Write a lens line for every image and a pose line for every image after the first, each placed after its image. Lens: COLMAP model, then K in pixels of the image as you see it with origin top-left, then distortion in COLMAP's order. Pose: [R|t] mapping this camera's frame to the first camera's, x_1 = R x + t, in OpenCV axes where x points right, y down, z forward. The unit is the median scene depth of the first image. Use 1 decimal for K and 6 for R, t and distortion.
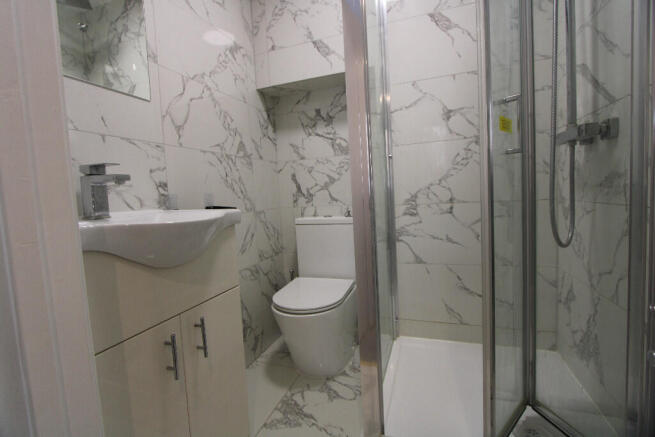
lens RADIAL K [[301.5, 0, 326.9], [0, 301.5, 217.7], [0, 0, 1]] dist [-0.011930, 0.000150]
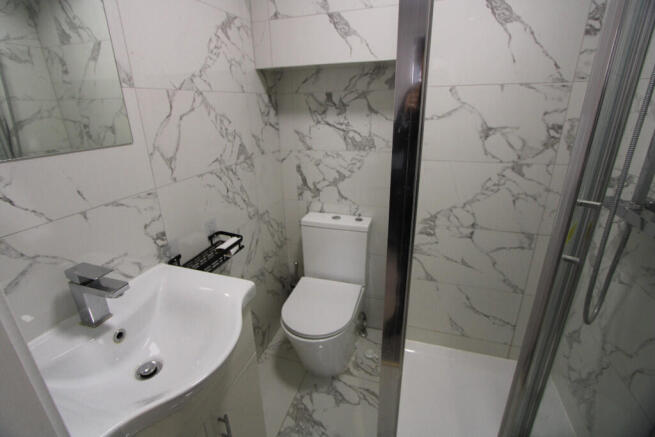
lens RADIAL K [[301.5, 0, 327.7], [0, 301.5, 218.6], [0, 0, 1]] dist [-0.011930, 0.000150]
pose [[0.999031, 0.022219, 0.037994, -0.071252], [-0.031788, 0.961299, 0.273668, -0.309919], [-0.030443, -0.274611, 0.961073, 0.119468]]
